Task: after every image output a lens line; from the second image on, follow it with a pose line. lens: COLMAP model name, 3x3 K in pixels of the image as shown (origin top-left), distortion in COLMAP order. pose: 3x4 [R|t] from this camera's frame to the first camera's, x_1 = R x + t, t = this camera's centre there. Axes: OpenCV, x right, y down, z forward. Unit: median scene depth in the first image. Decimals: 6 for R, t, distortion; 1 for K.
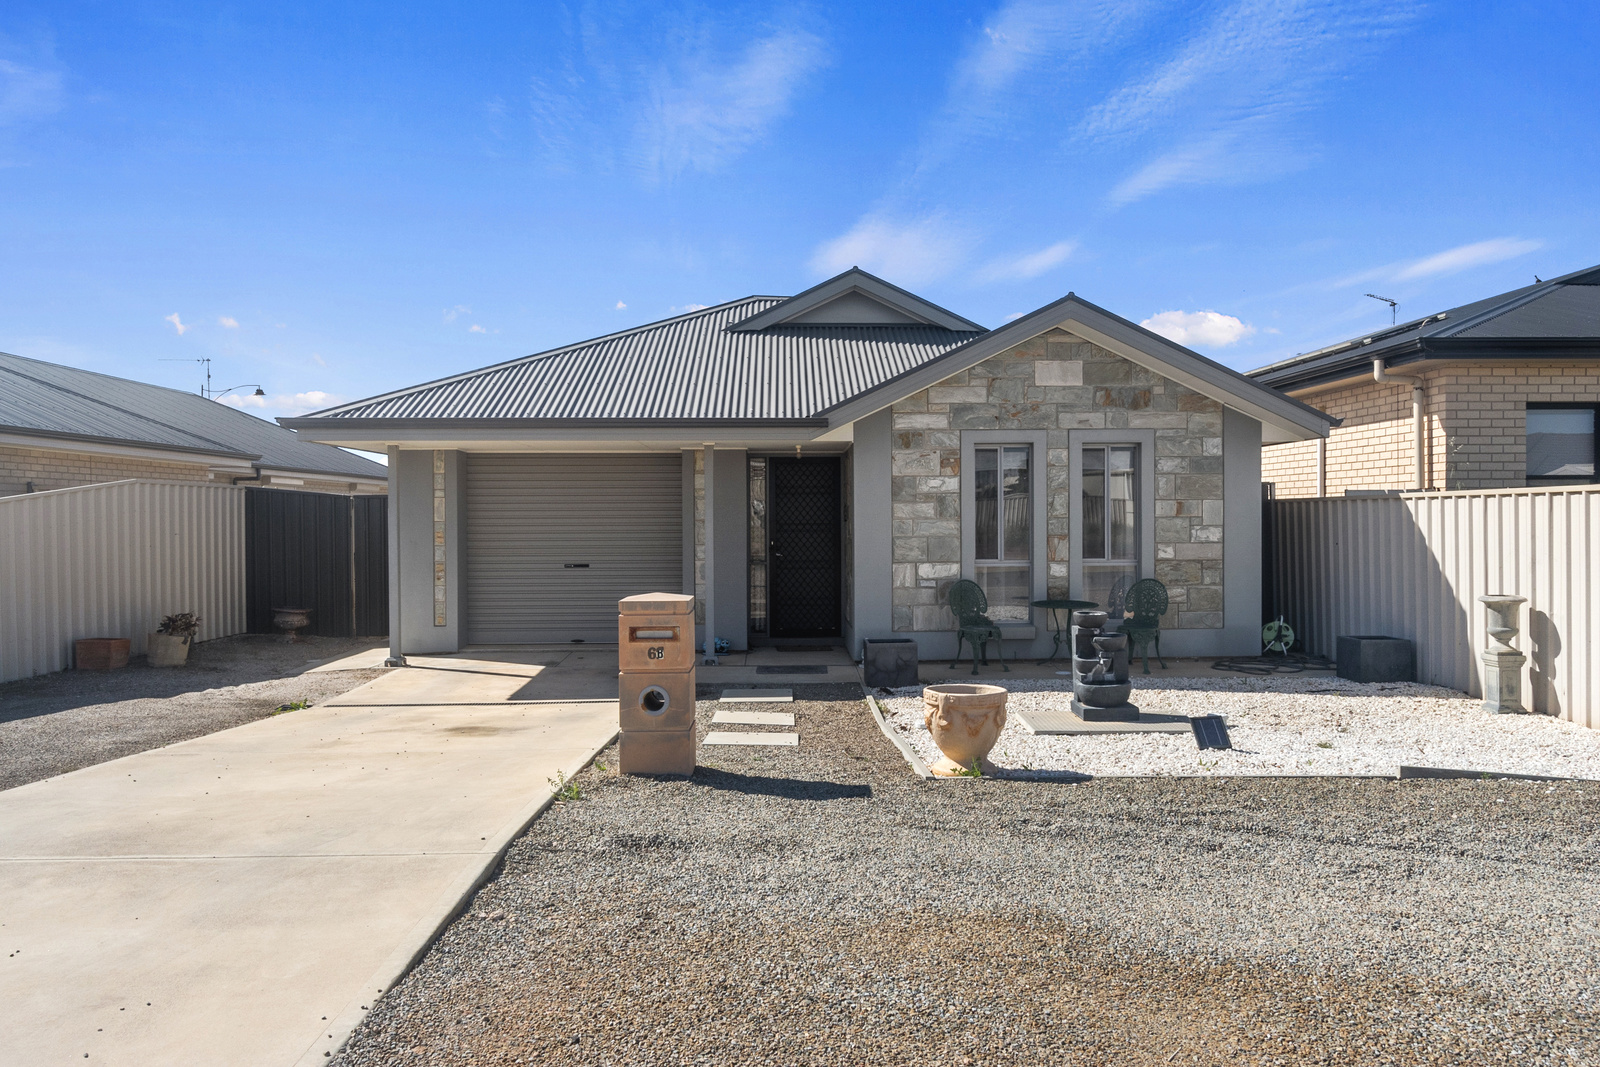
lens RADIAL K [[1124.9, 0, 798.3], [0, 1124.9, 528.3], [0, 0, 1]] dist [-0.007069, 0.000239]
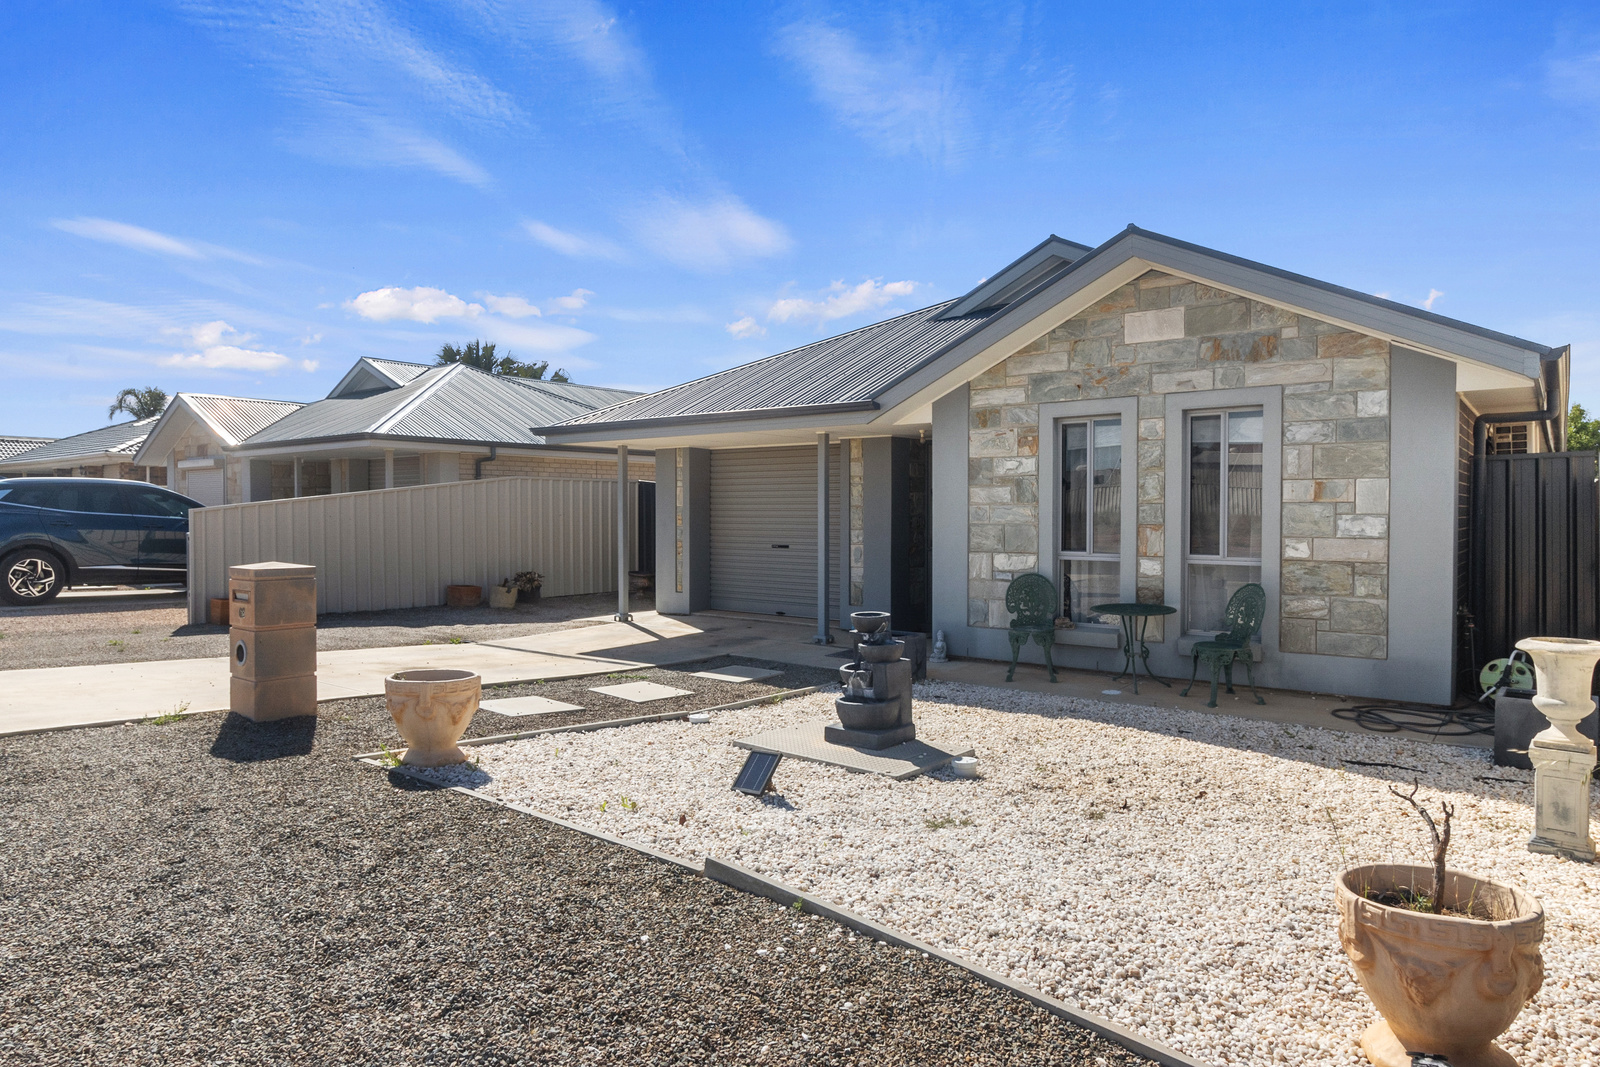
lens RADIAL K [[966.4, 0, 796.2], [0, 966.4, 531.2], [0, 0, 1]] dist [-0.000152, -0.000491]
pose [[0.768607, 0.018785, -0.639445, 0.482472], [-0.009796, 0.999797, 0.017597, 0.001008], [0.639646, -0.007261, 0.768635, 0.295445]]
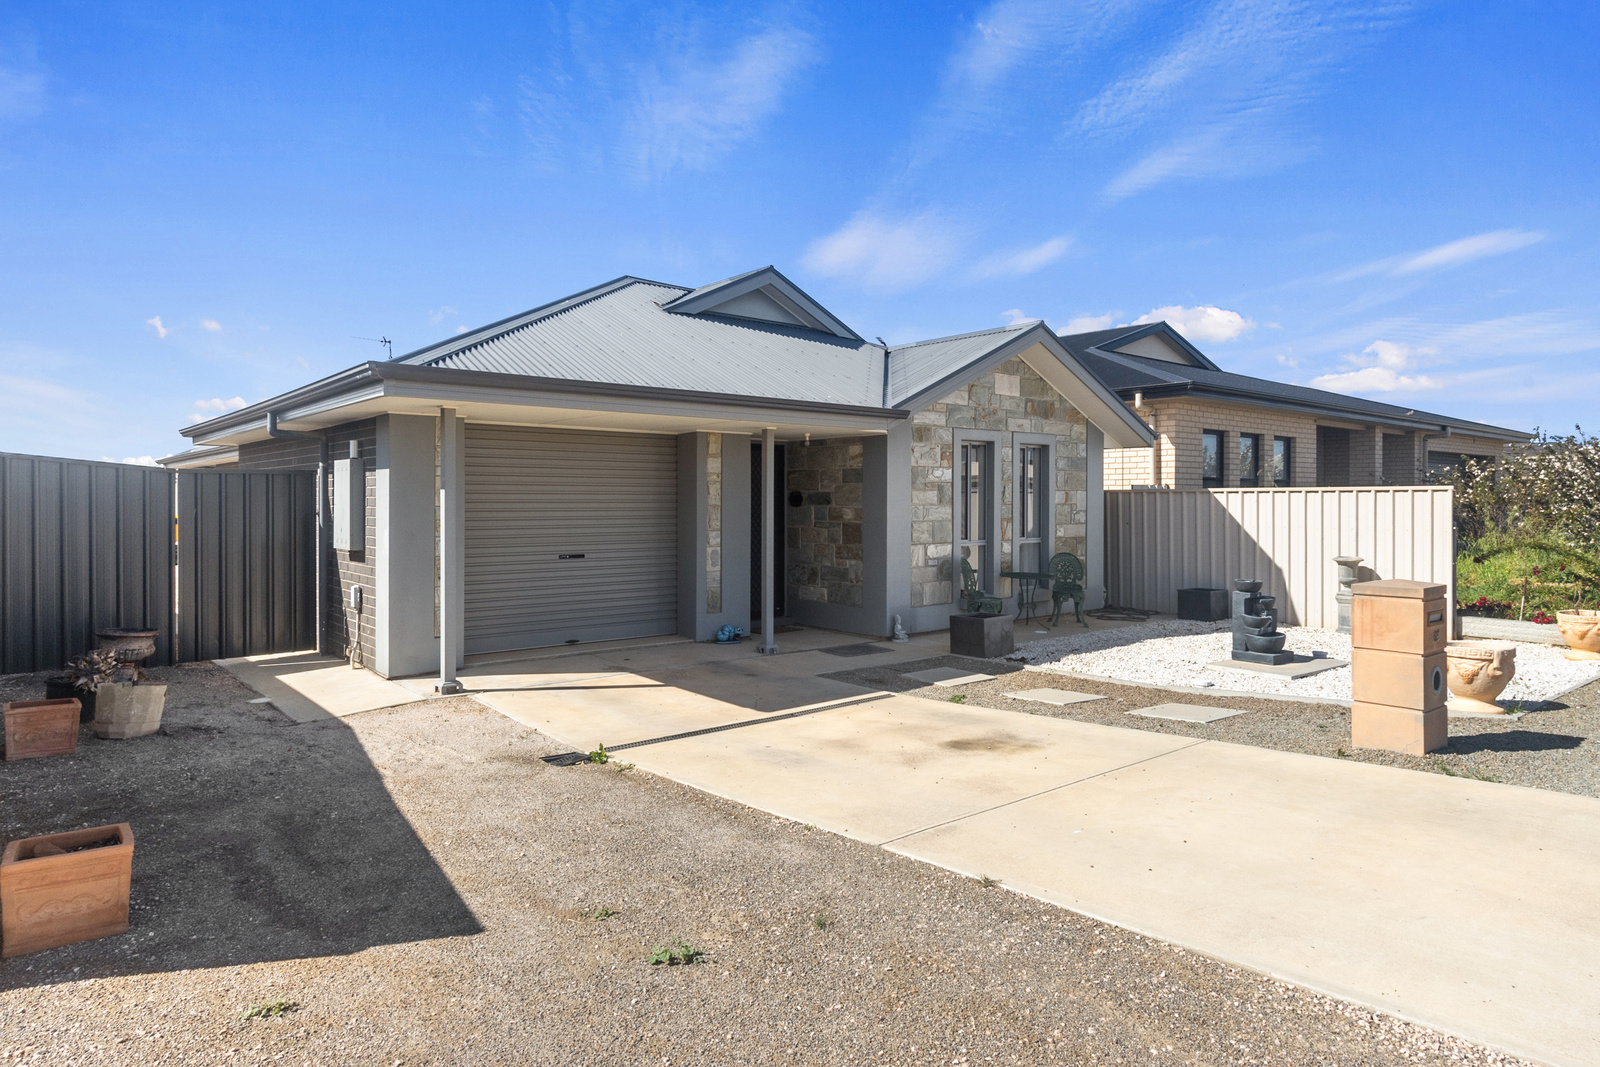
lens RADIAL K [[966.4, 0, 808.9], [0, 966.4, 501.5], [0, 0, 1]] dist [-0.000152, -0.000491]
pose [[0.778597, 0.004842, 0.627506, -0.586893], [-0.000254, 0.999973, -0.007401, -0.004710], [-0.627524, 0.005603, 0.778577, 0.324229]]
